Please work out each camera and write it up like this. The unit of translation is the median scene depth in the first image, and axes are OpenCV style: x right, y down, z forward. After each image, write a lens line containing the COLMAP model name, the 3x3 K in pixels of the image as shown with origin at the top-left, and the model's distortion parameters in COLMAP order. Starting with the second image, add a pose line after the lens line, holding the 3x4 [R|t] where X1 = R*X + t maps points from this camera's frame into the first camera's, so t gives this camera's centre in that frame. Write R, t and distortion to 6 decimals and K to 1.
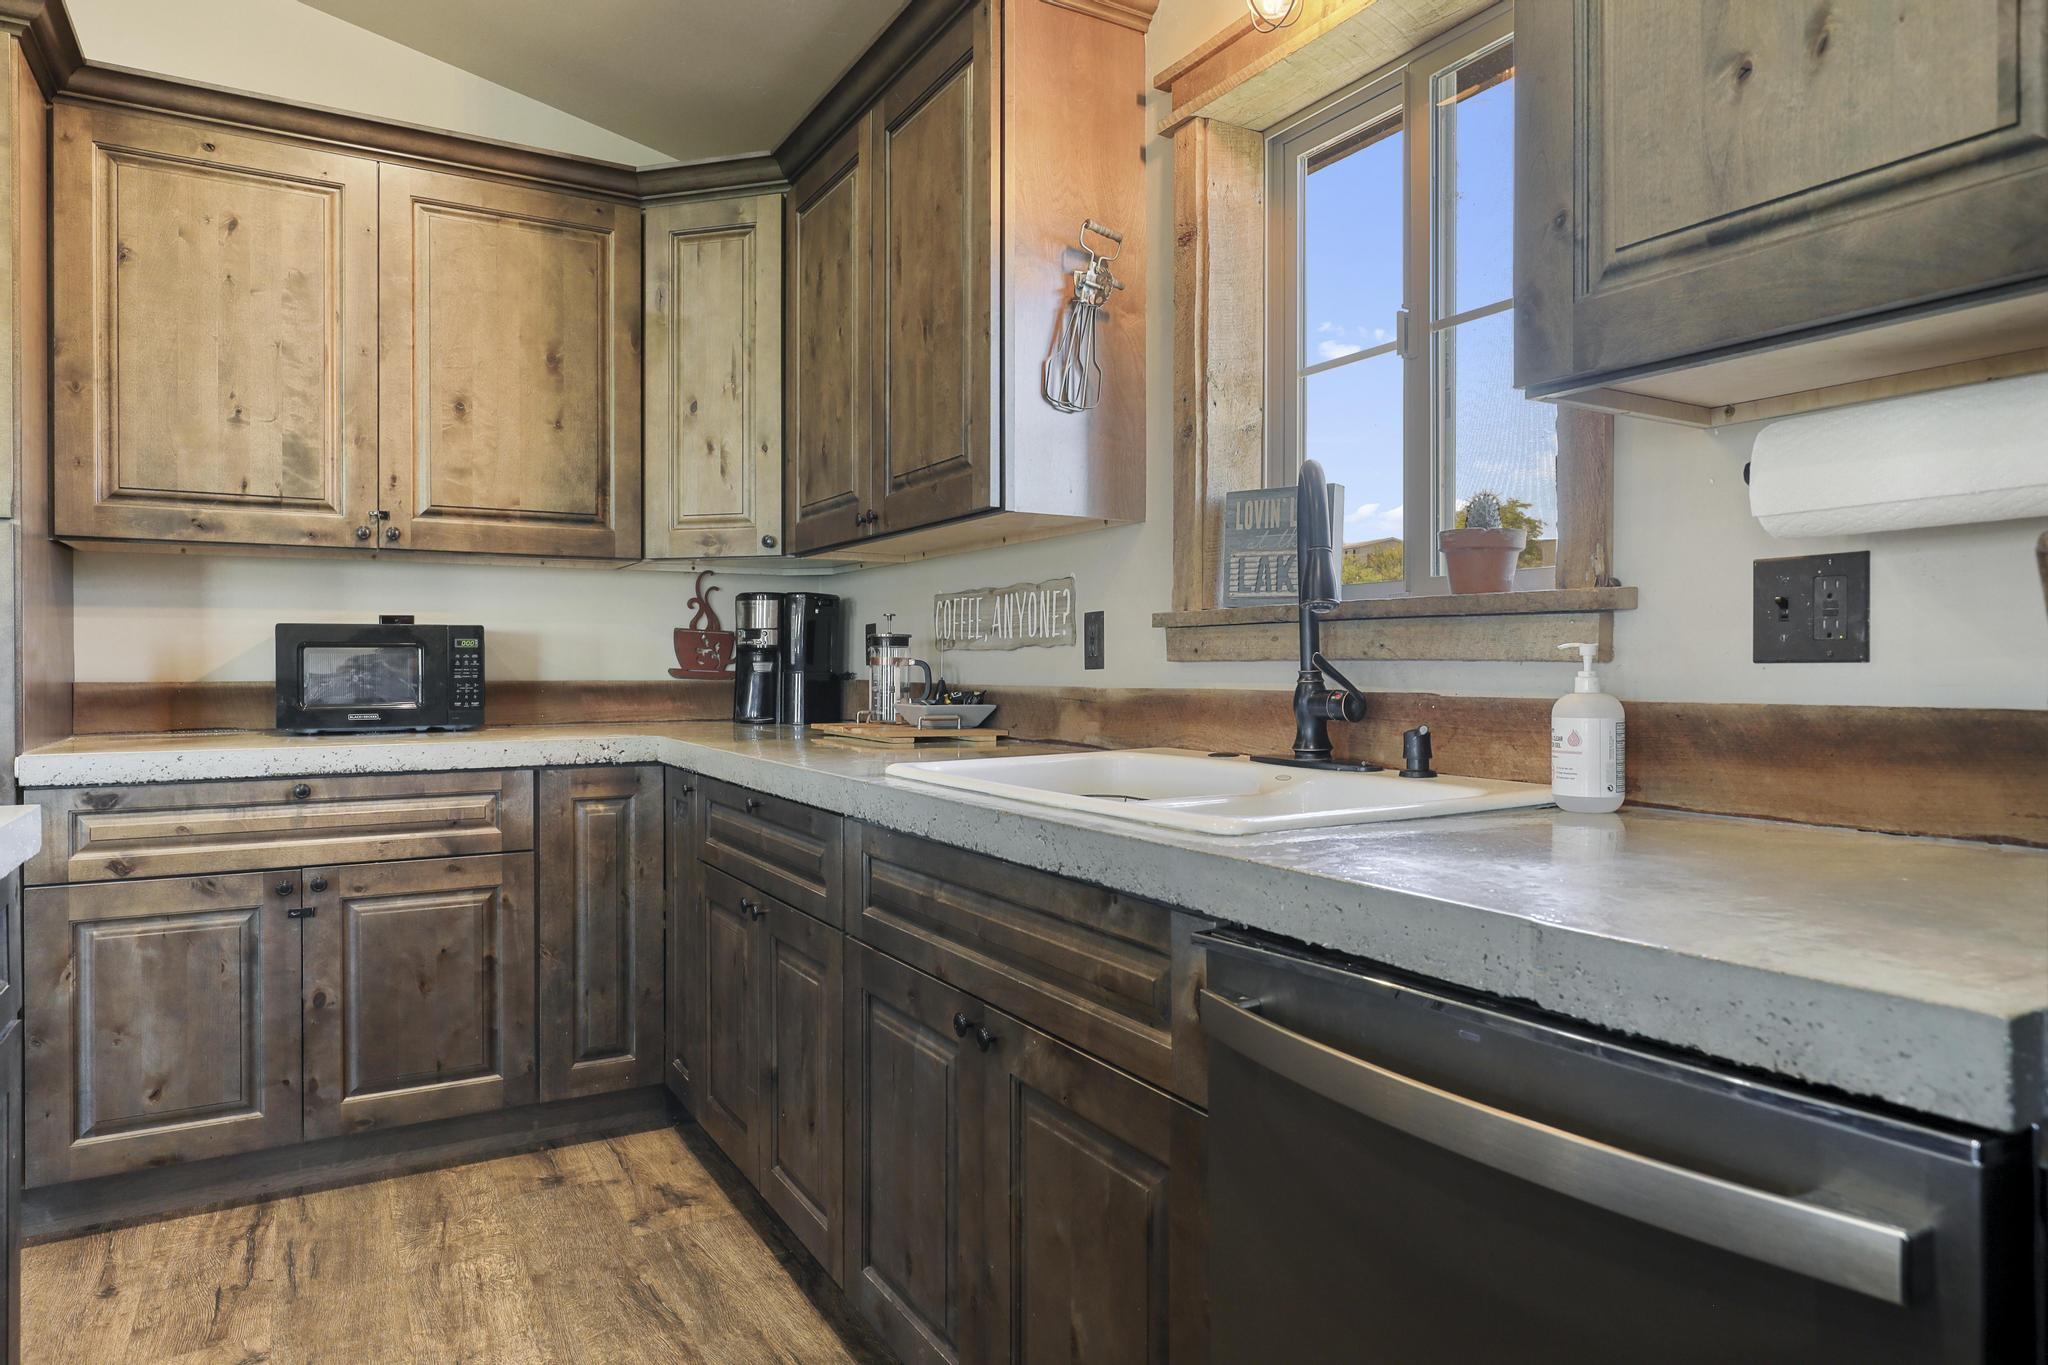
lens RADIAL K [[1229.9, 0, 1023.4], [0, 1229.9, 676.4], [0, 0, 1]] dist [-0.021278, 0.007301]
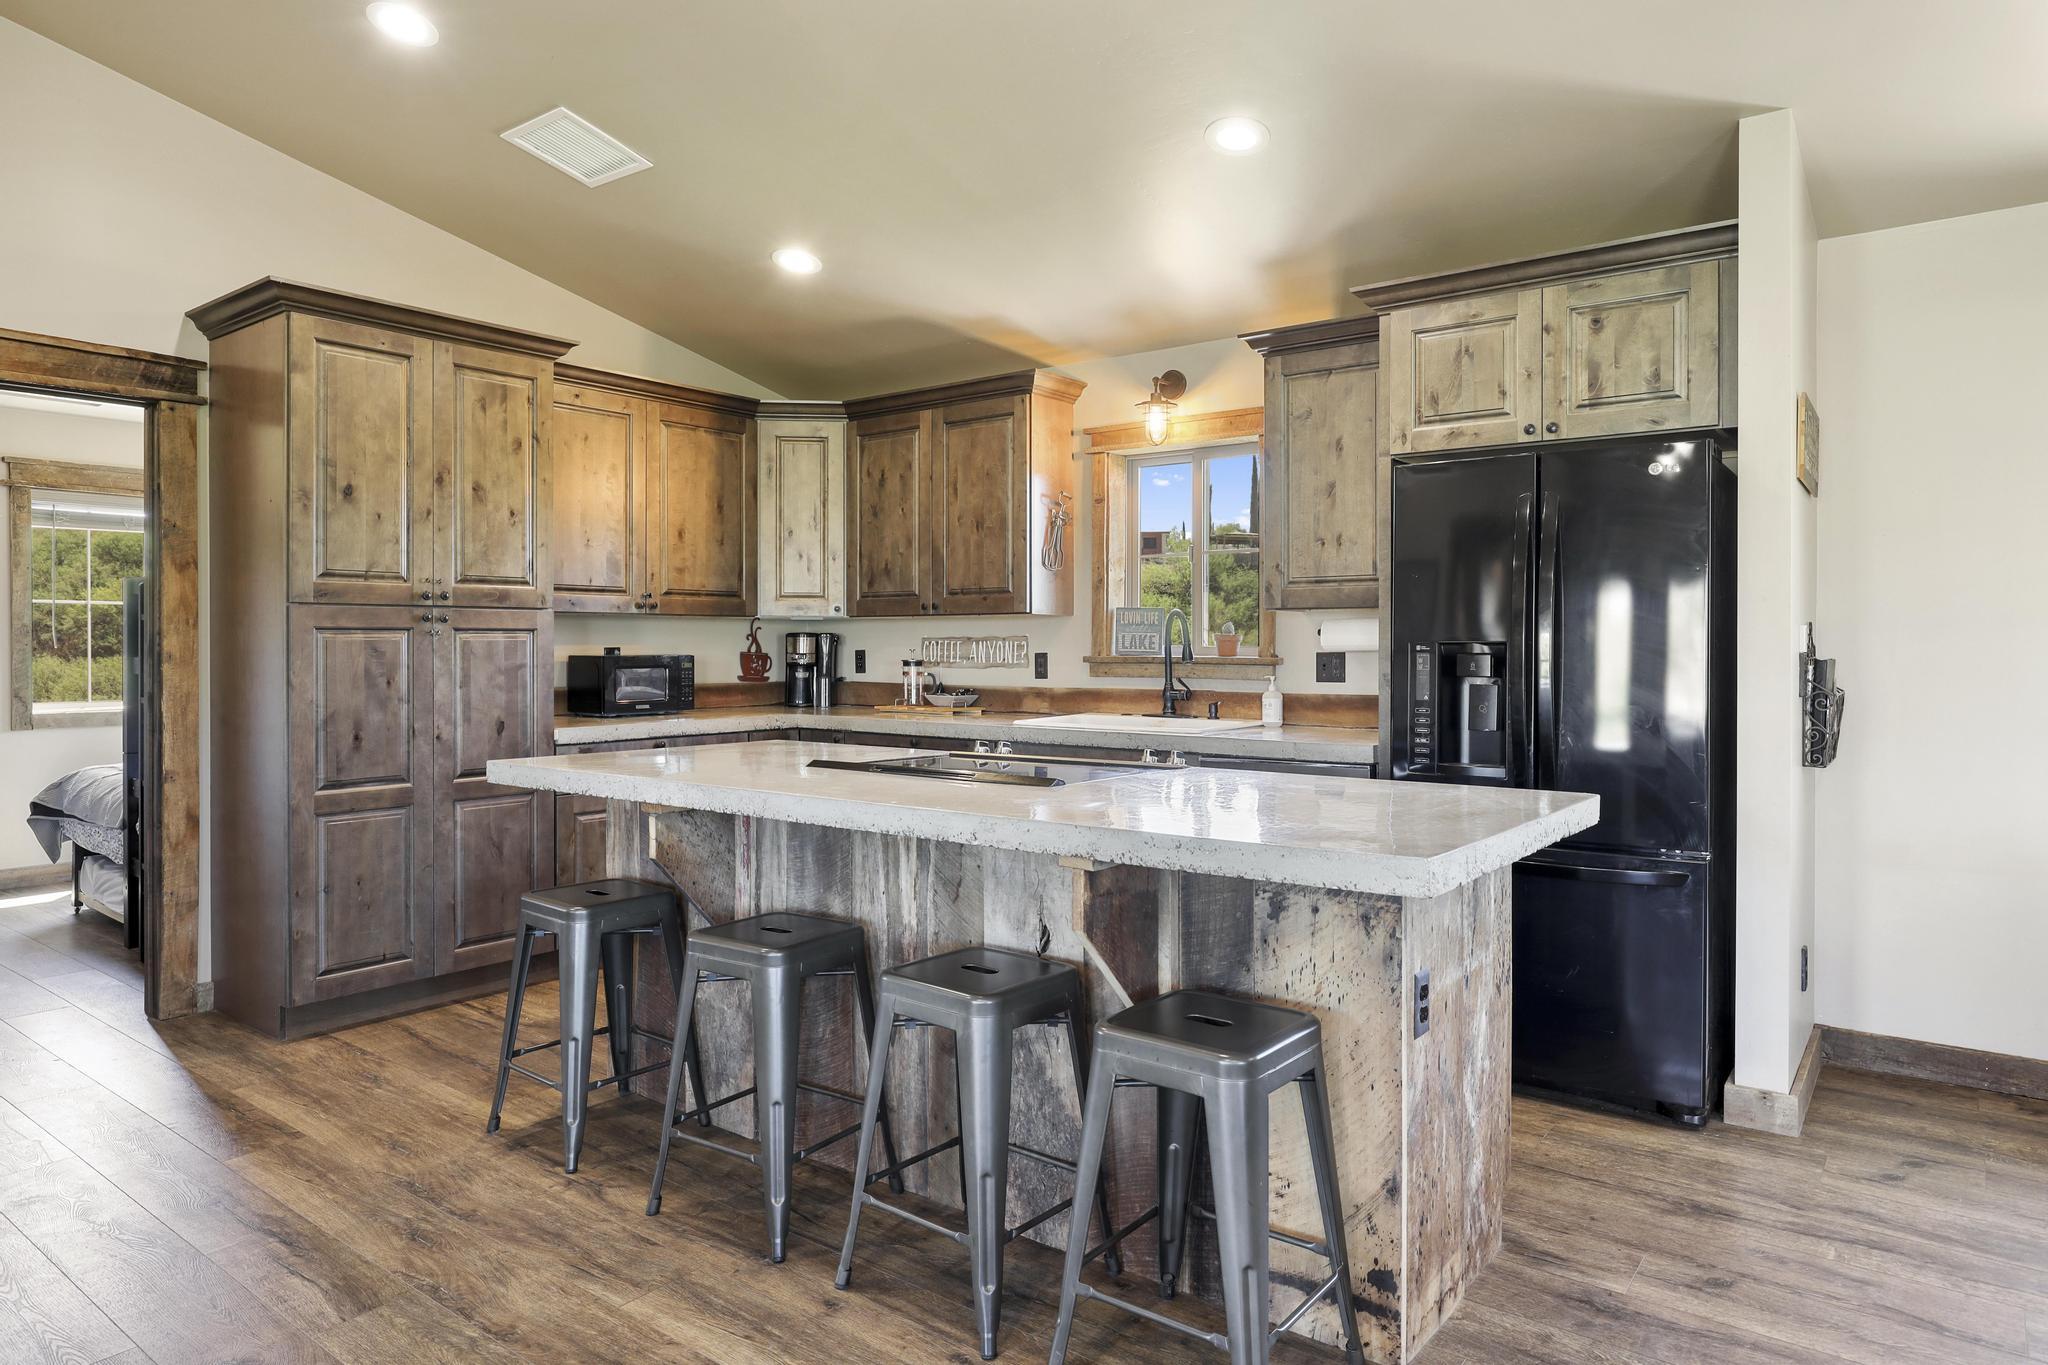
lens RADIAL K [[1229.9, 0, 1026.2], [0, 1229.9, 660.2], [0, 0, 1]] dist [-0.021278, 0.007301]
pose [[0.923763, -0.003740, 0.382947, -0.768203], [0.002346, 0.999989, 0.004108, -0.045570], [-0.382958, -0.002897, 0.923761, -0.978617]]
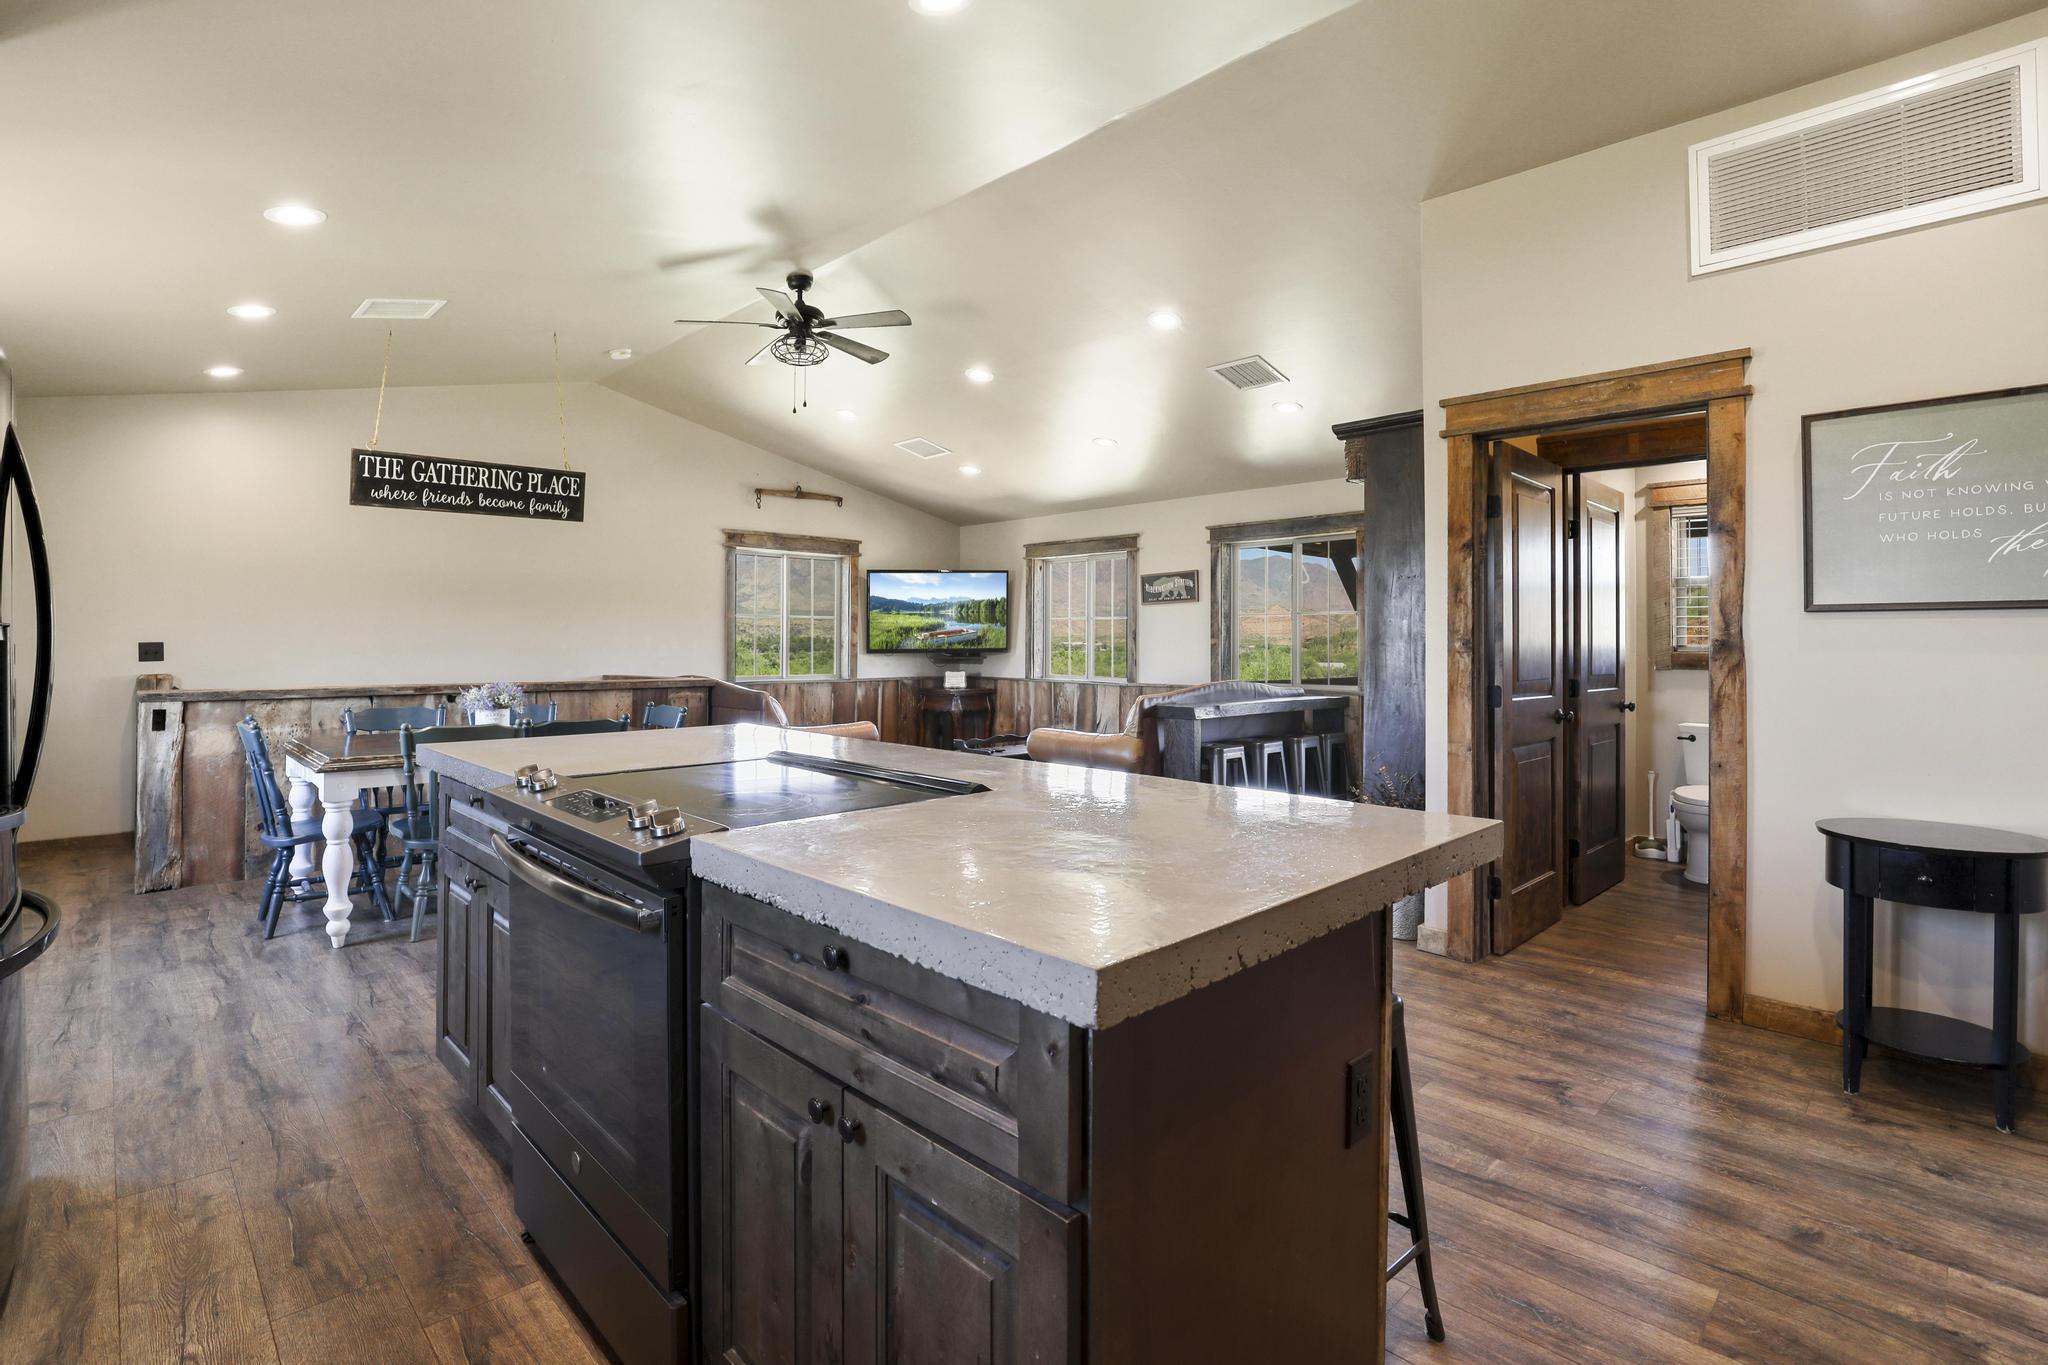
lens RADIAL K [[960.2, 0, 1020.3], [0, 960.2, 643.6], [0, 0, 1]] dist [-0.048033, 0.010892]
pose [[-0.968183, -0.003295, -0.250222, -0.365862], [-0.004966, 0.999969, 0.006045, -0.057569], [0.250194, 0.007095, -0.968170, 0.883969]]
